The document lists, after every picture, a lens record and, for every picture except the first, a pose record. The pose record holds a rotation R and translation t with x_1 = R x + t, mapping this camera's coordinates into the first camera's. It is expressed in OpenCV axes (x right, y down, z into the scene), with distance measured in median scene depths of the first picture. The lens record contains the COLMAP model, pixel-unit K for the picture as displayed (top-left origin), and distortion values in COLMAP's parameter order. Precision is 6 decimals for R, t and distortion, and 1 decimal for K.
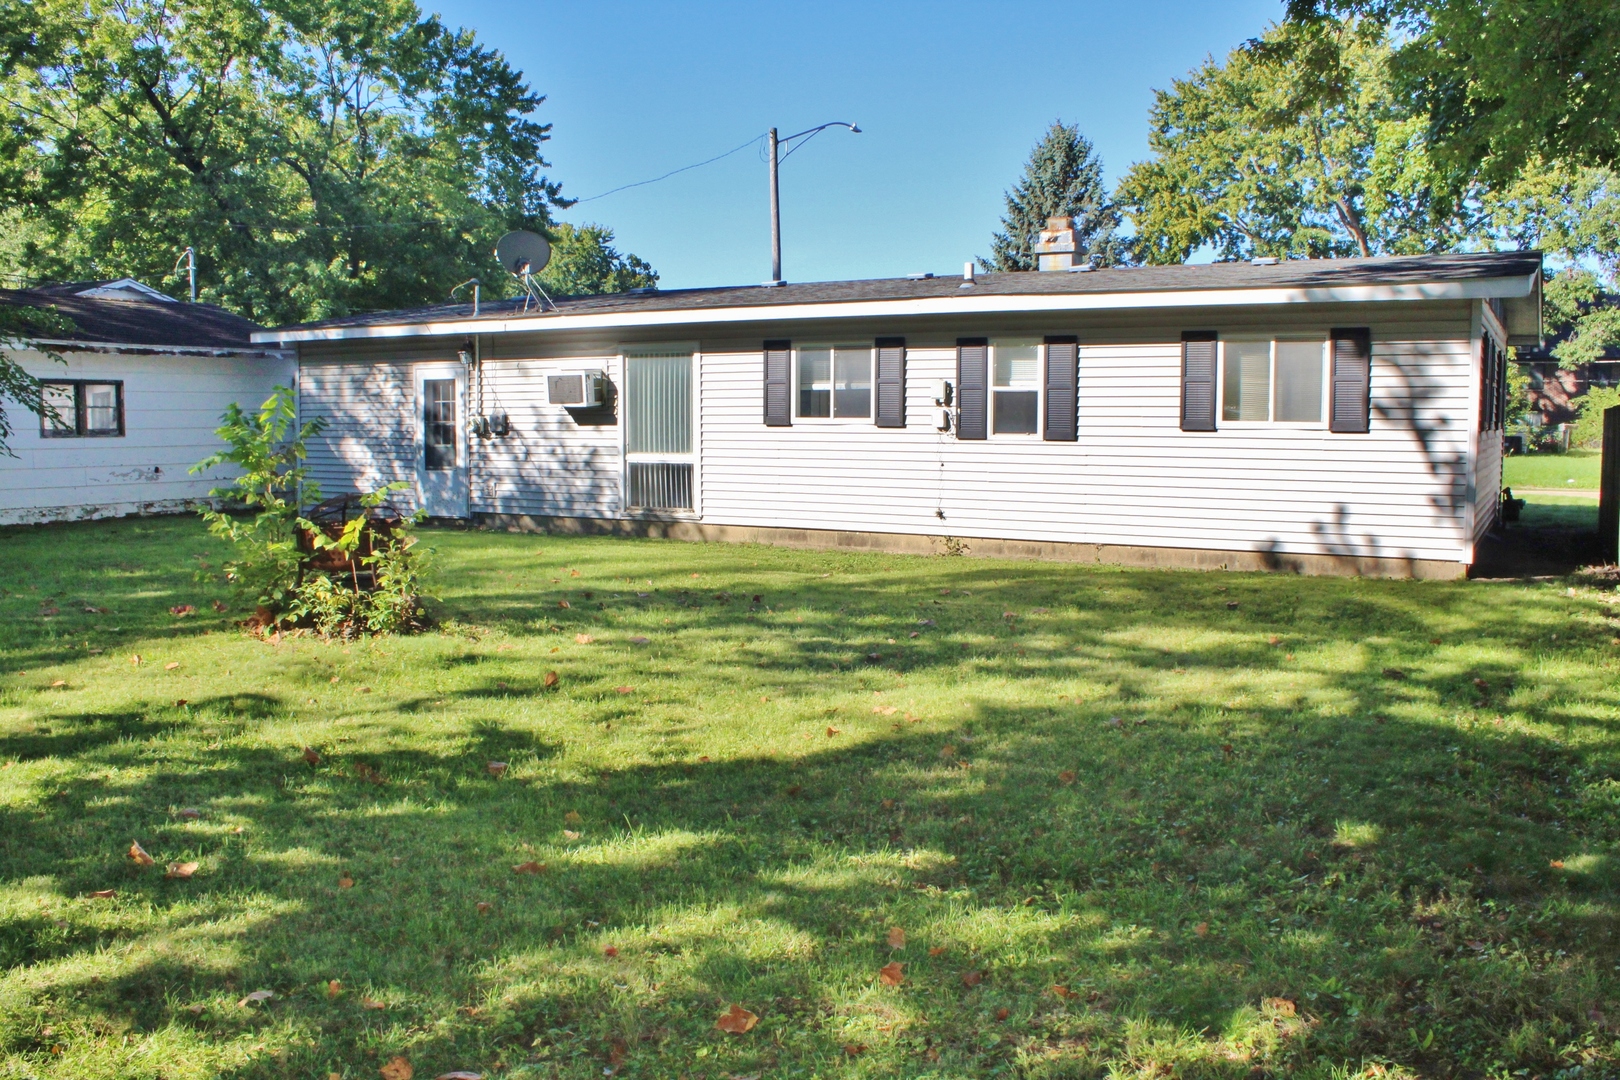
lens RADIAL K [[1359.3, 0, 810.0], [0, 1359.3, 540.0], [0, 0, 1]] dist [-0.168528, 0.149638]
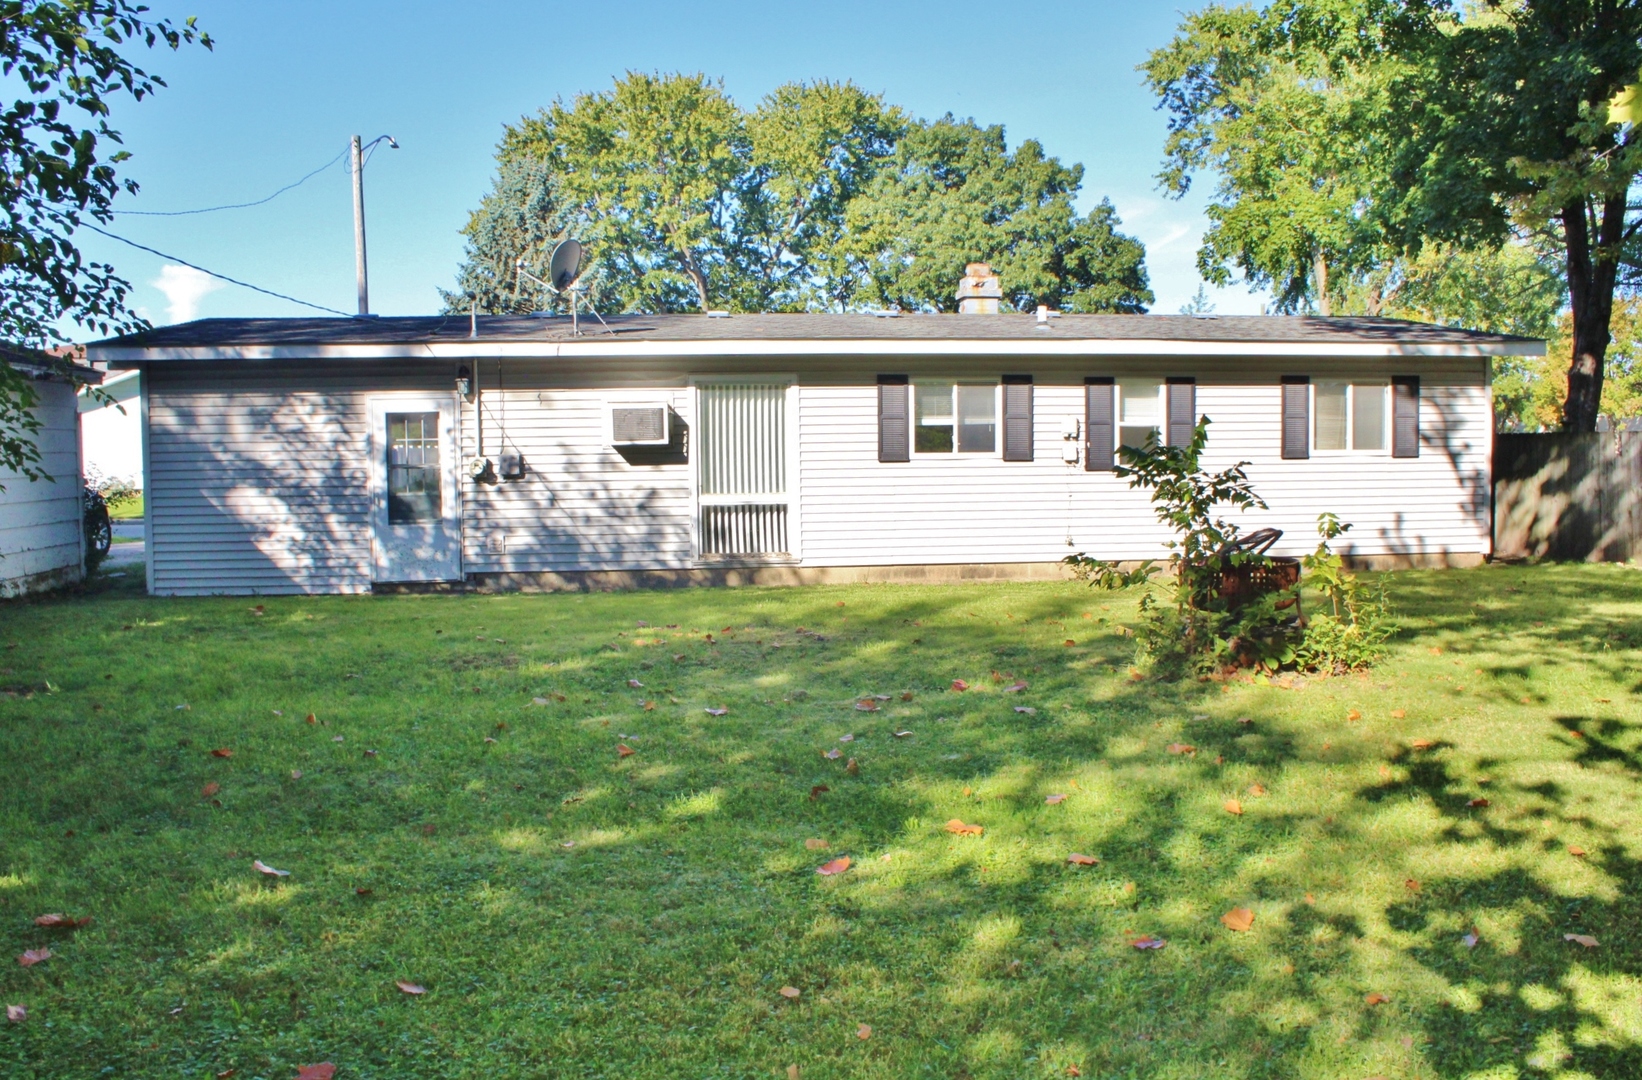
lens RADIAL K [[1372.5, 0, 821.0], [0, 1372.5, 540.0], [0, 0, 1]] dist [-0.109979, 0.001777]
pose [[0.813799, -0.048821, 0.579092, -0.587185], [0.065974, 0.997784, -0.008595, -0.020057], [-0.577390, 0.045200, 0.815217, 0.199669]]
